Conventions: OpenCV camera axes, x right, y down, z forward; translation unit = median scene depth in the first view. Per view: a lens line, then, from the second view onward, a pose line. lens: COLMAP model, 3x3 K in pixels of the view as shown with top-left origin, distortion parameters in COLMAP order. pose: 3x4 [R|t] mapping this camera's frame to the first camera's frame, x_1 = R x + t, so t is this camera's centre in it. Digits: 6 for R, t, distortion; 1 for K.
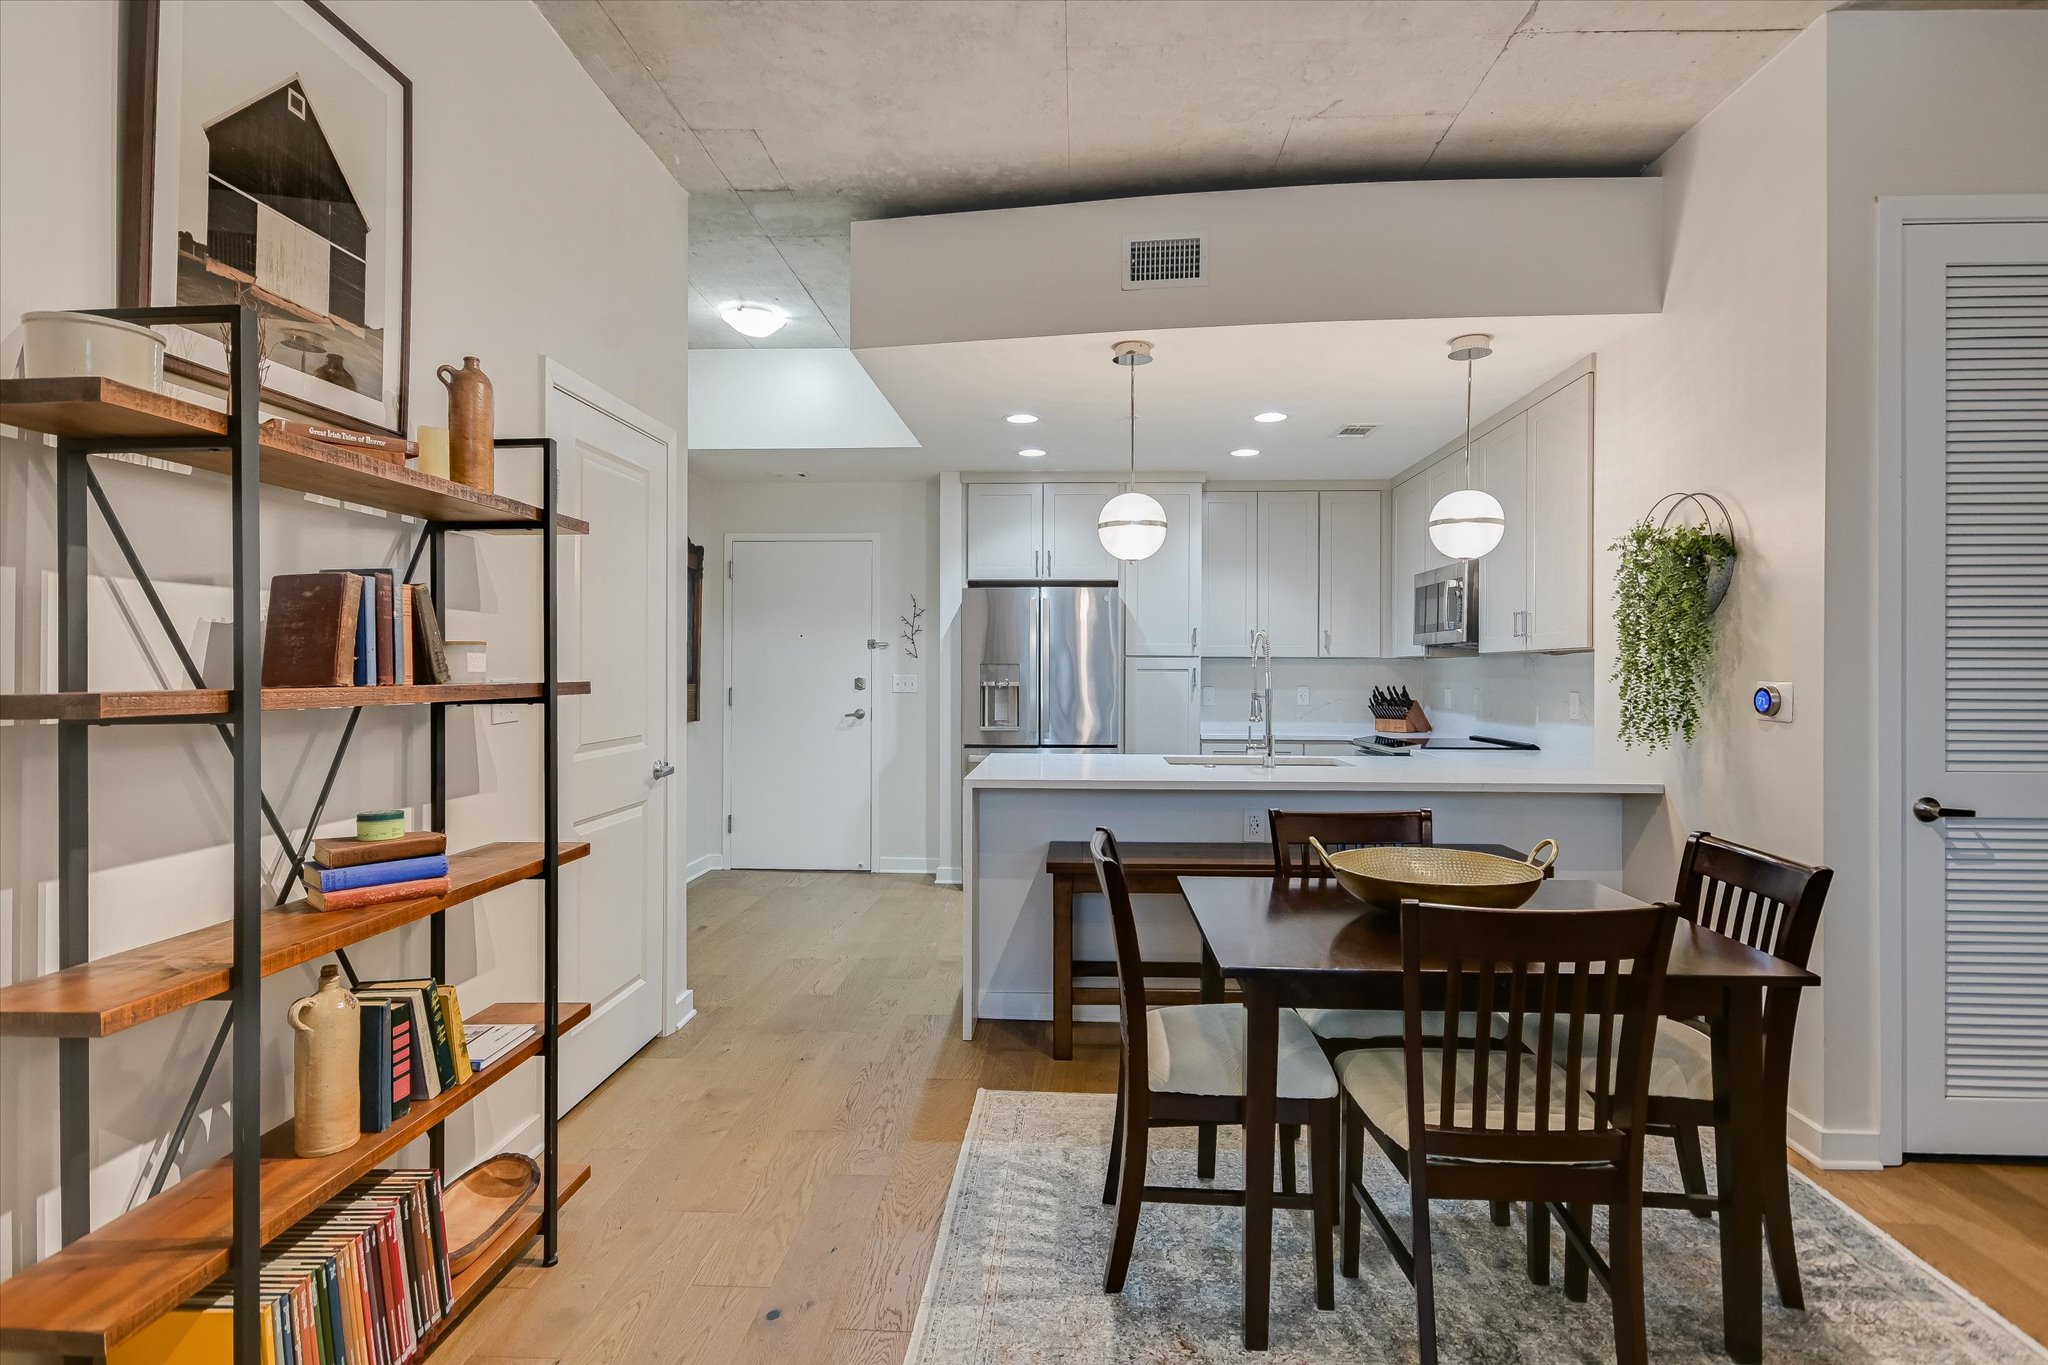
lens RADIAL K [[1057.4, 0, 1034.8], [0, 1057.4, 670.8], [0, 0, 1]] dist [0.008862, 0.000373]
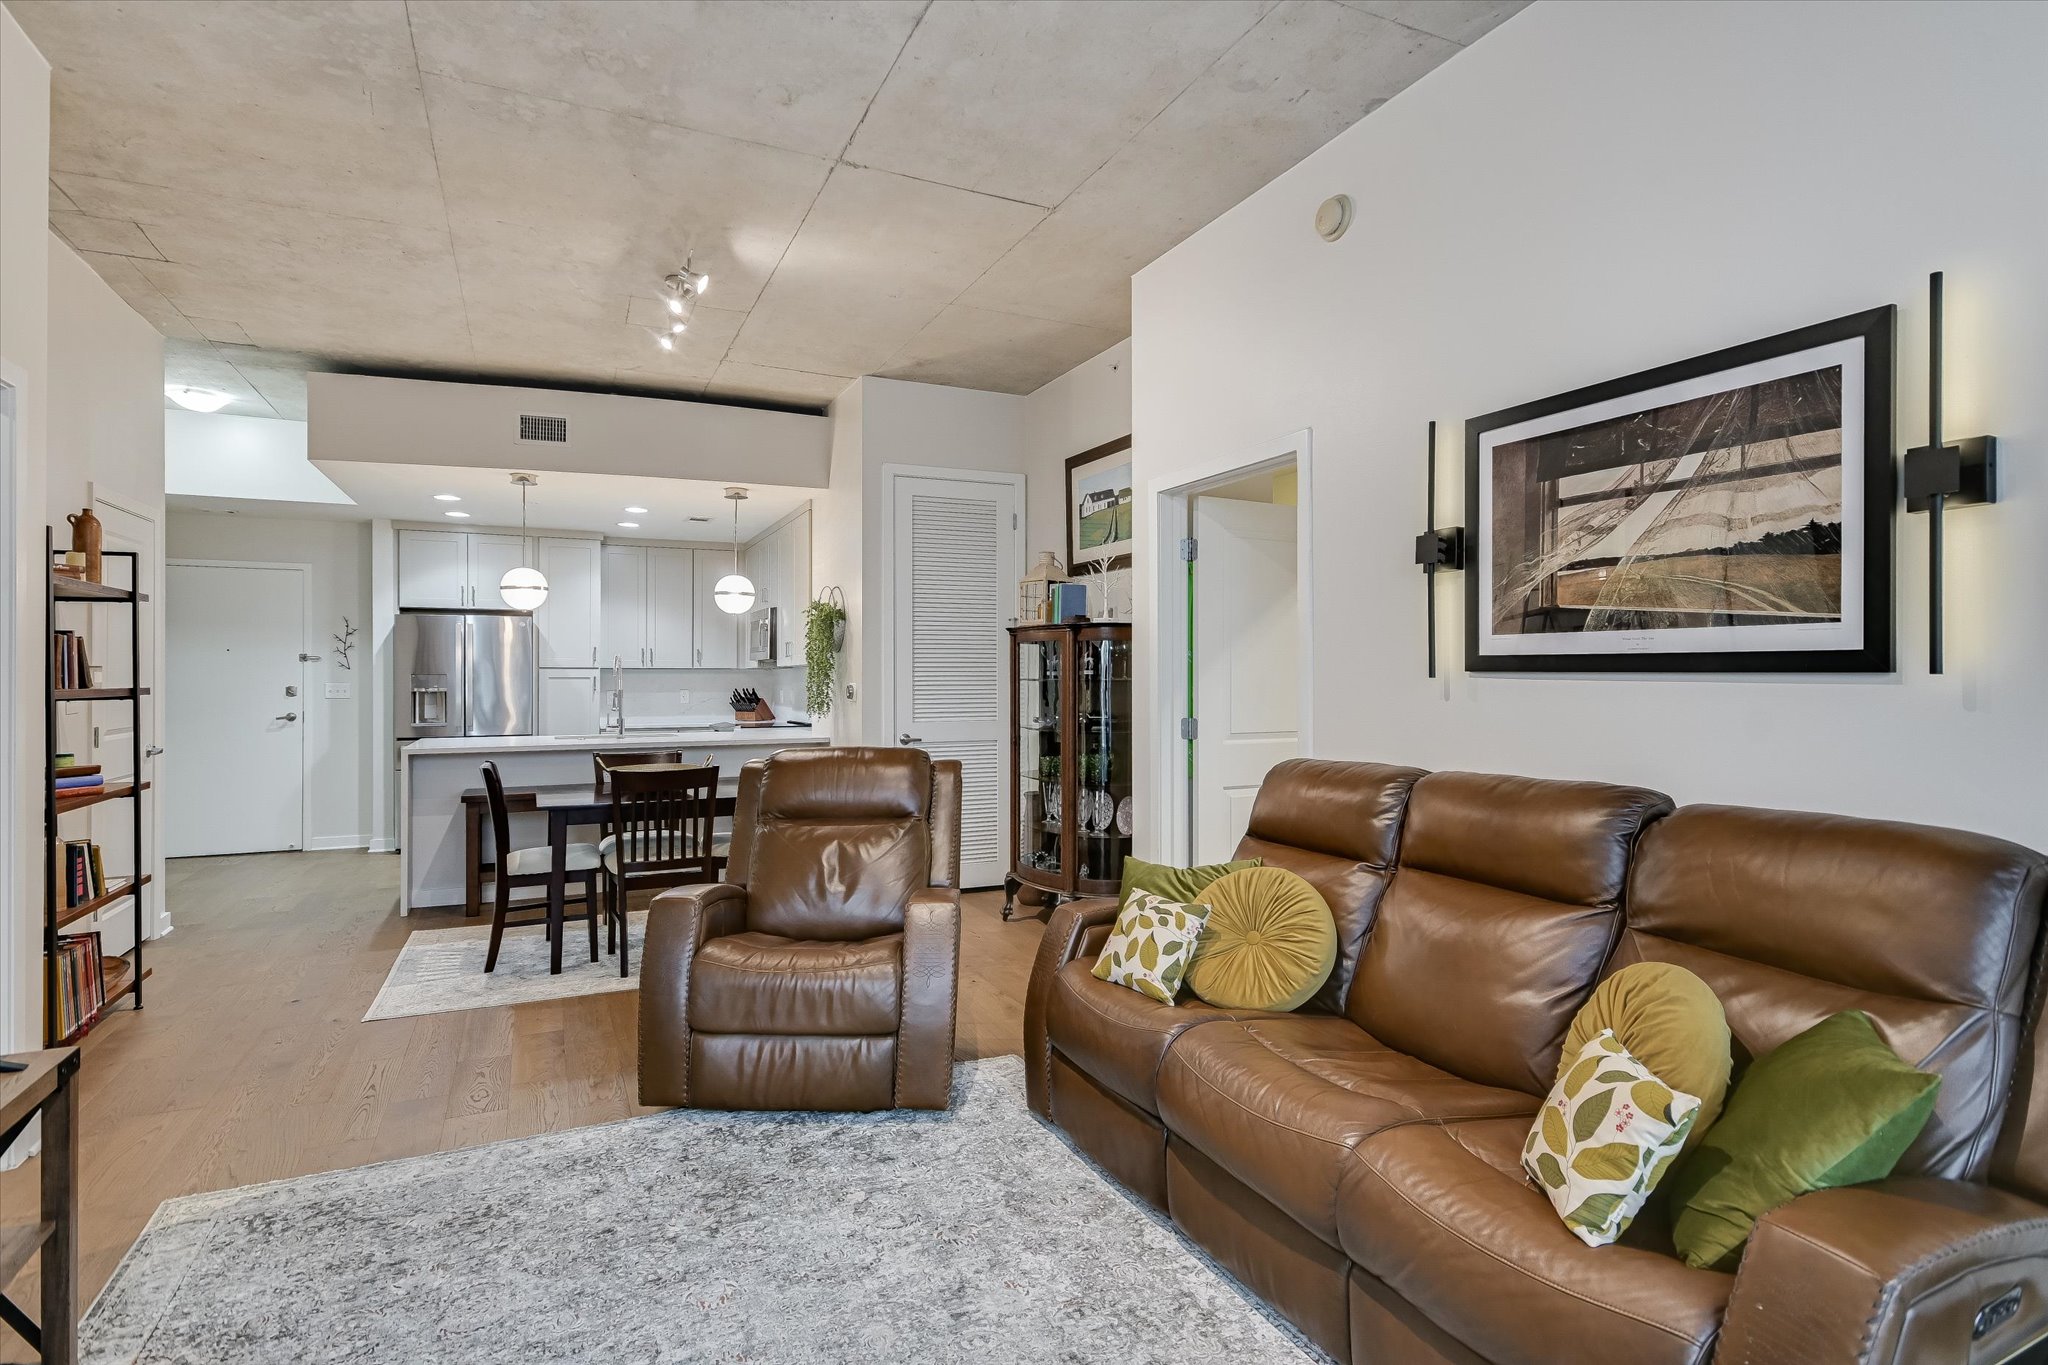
lens RADIAL K [[1057.4, 0, 1045.5], [0, 1057.4, 672.5], [0, 0, 1]] dist [0.008862, 0.000373]
pose [[0.881818, -0.002450, 0.471583, 0.033038], [0.004887, 0.999980, -0.003944, -0.000079], [-0.471564, 0.005782, 0.881813, -0.819363]]
